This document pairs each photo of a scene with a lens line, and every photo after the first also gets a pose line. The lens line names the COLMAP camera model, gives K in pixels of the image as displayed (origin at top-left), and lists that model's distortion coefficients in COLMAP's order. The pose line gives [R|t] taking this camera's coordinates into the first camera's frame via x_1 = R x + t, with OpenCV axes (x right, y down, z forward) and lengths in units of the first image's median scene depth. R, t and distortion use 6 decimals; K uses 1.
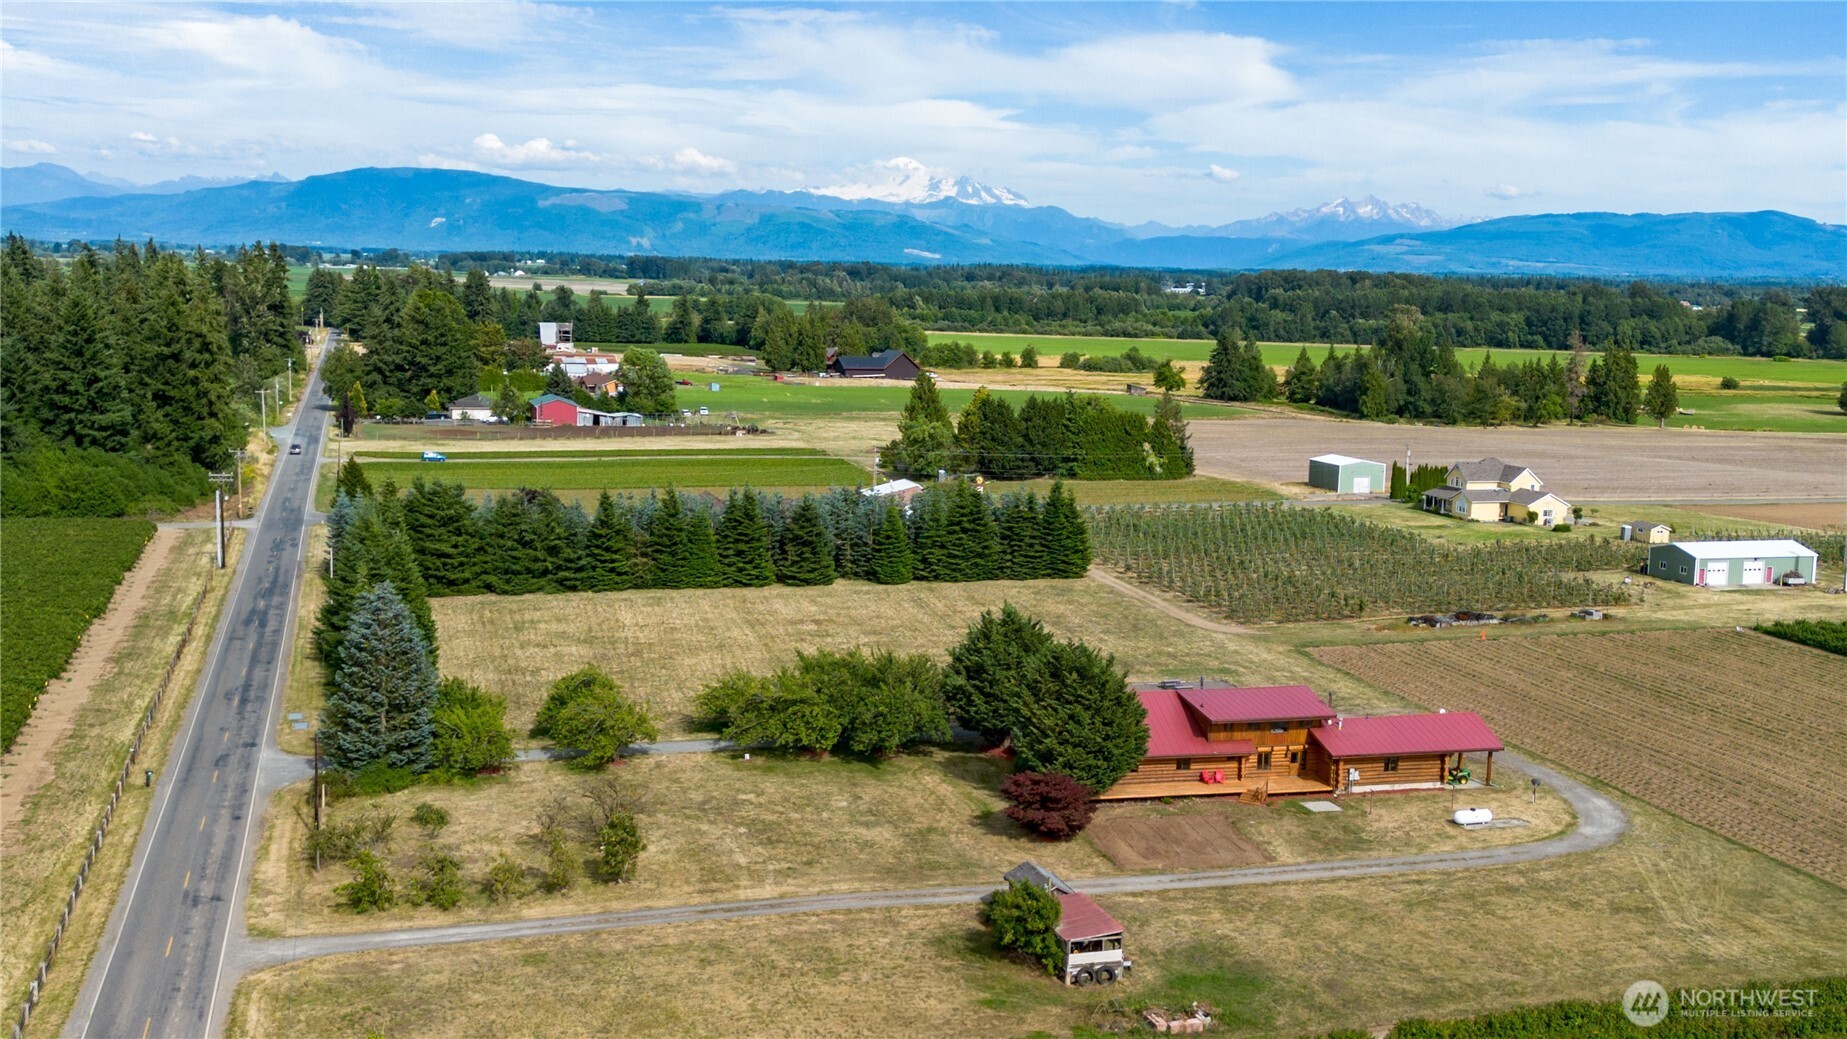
lens RADIAL K [[1890.7, 0, 923.5], [0, 1890.7, 519.5], [0, 0, 1]] dist [0.192635, -0.399153]
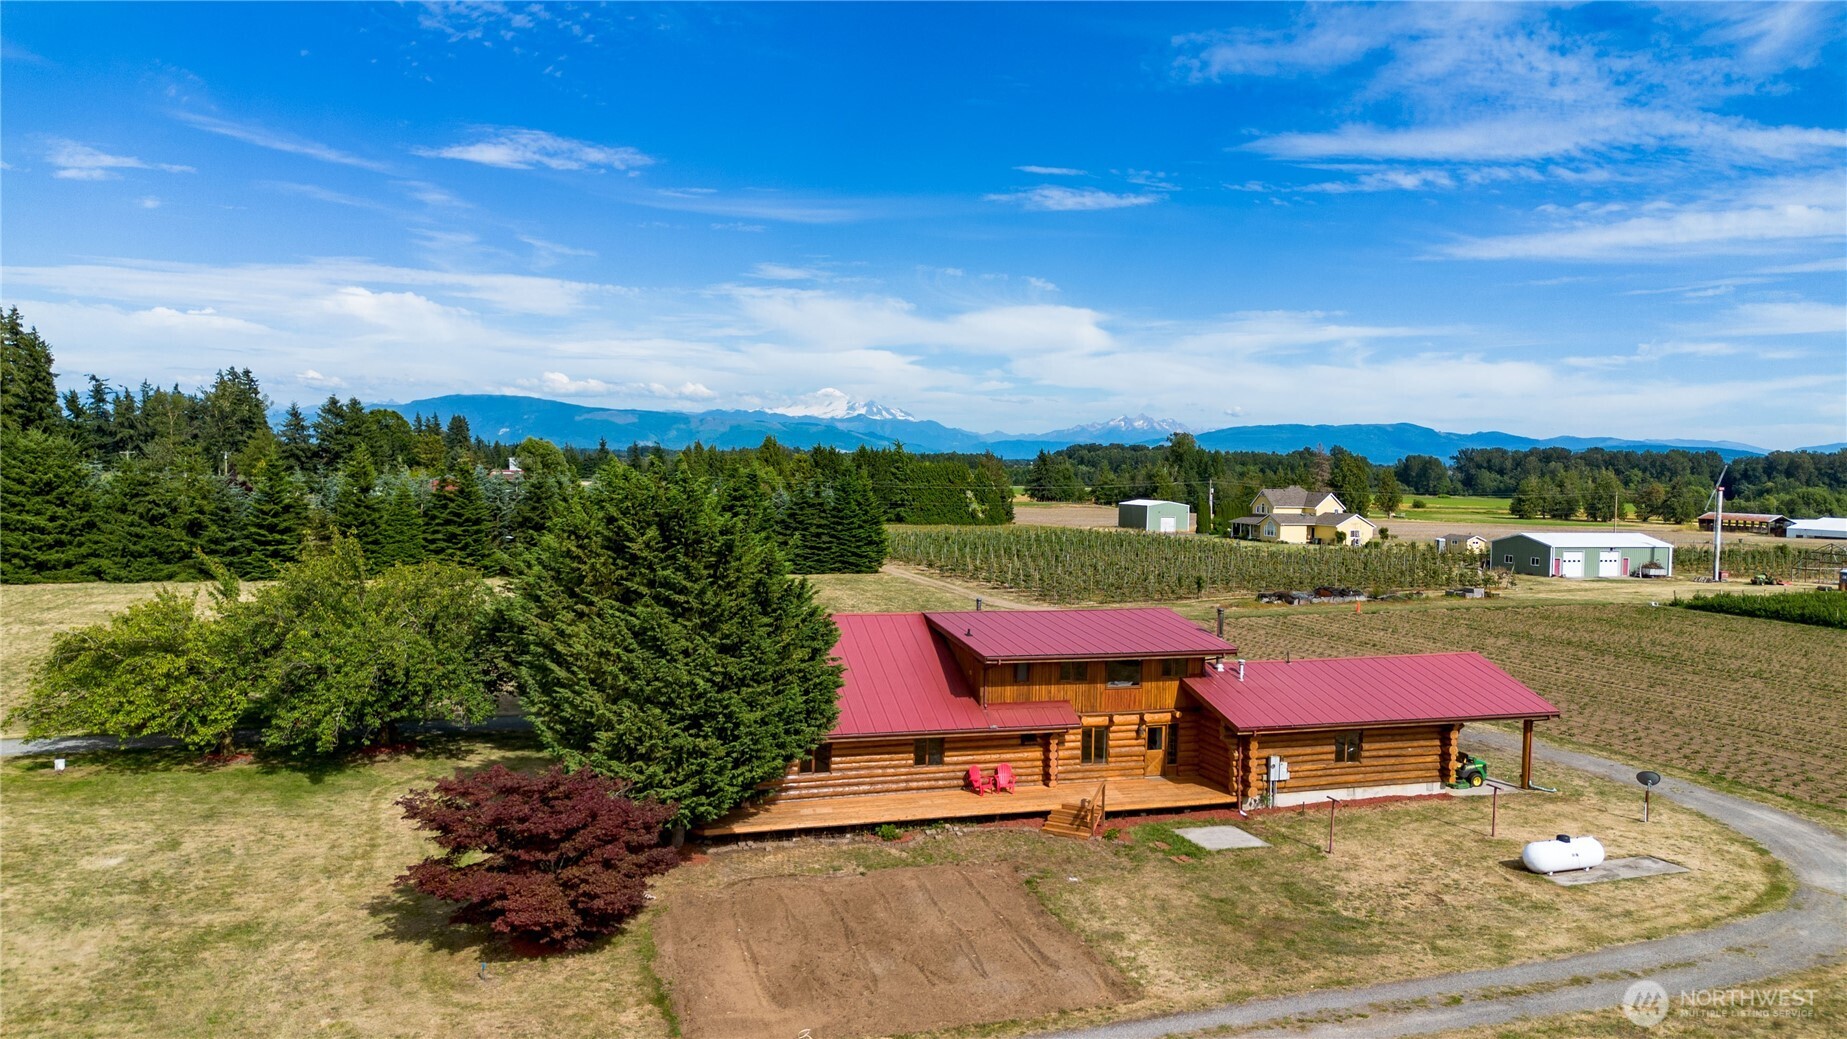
lens RADIAL K [[1308.1, 0, 923.5], [0, 1308.1, 519.5], [0, 0, 1]] dist [0.096707, -0.096602]
pose [[0.998103, -0.004490, 0.061395, 0.113305], [0.009812, 0.996190, -0.086651, 0.097121], [-0.060772, 0.087089, 0.994345, 0.657217]]
